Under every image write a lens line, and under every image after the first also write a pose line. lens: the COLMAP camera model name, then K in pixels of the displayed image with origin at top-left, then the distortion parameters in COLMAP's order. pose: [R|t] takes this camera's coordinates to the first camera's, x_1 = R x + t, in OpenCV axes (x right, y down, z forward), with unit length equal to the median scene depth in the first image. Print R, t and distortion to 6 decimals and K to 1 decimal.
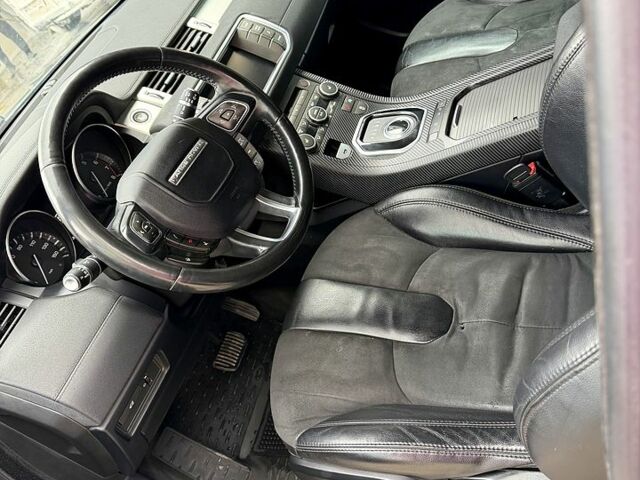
lens RADIAL K [[593.0, 0, 320.0], [0, 593.0, 240.0], [0, 0, 1]] dist [0.156053, -0.299411]
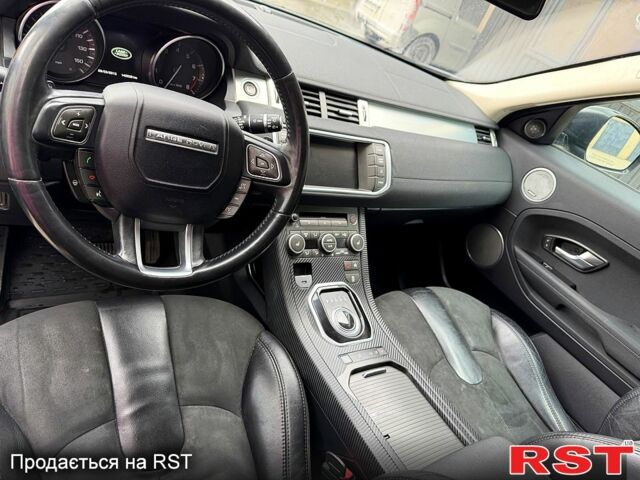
lens RADIAL K [[453.4, 0, 325.4], [0, 453.4, 238.9], [0, 0, 1]] dist [0.101507, -0.149487]
pose [[0.396712, 0.916969, -0.042281, 0.022146], [-0.916676, 0.393325, -0.070720, -0.162448], [-0.048218, 0.066813, 0.996600, 0.221659]]
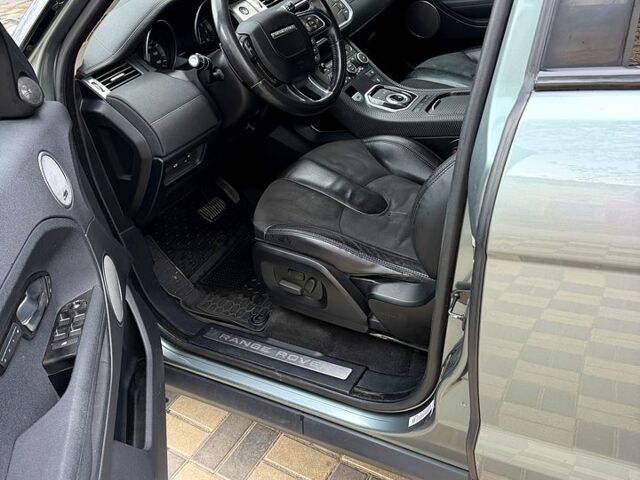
lens RADIAL K [[593.0, 0, 320.0], [0, 593.0, 240.0], [0, 0, 1]] dist [0.156053, -0.299411]
pose [[0.906498, 0.411152, 0.096000, -0.041302], [-0.401177, 0.909648, -0.107687, 0.379235], [-0.131602, 0.059105, 0.989539, -0.432805]]
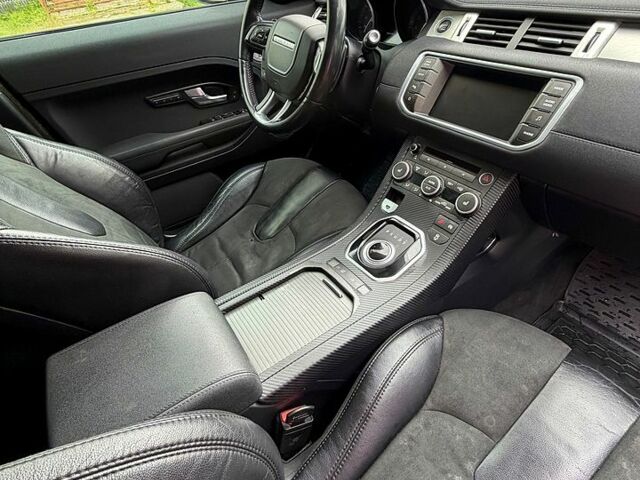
lens RADIAL K [[355.6, 0, 320.0], [0, 355.6, 240.0], [0, 0, 1]] dist [0.015229, -0.000326]
pose [[-0.416859, 0.900899, -0.120866, 0.234851], [-0.240721, 0.018807, 0.970412, -0.774358], [0.876517, 0.433621, 0.209026, 0.812727]]
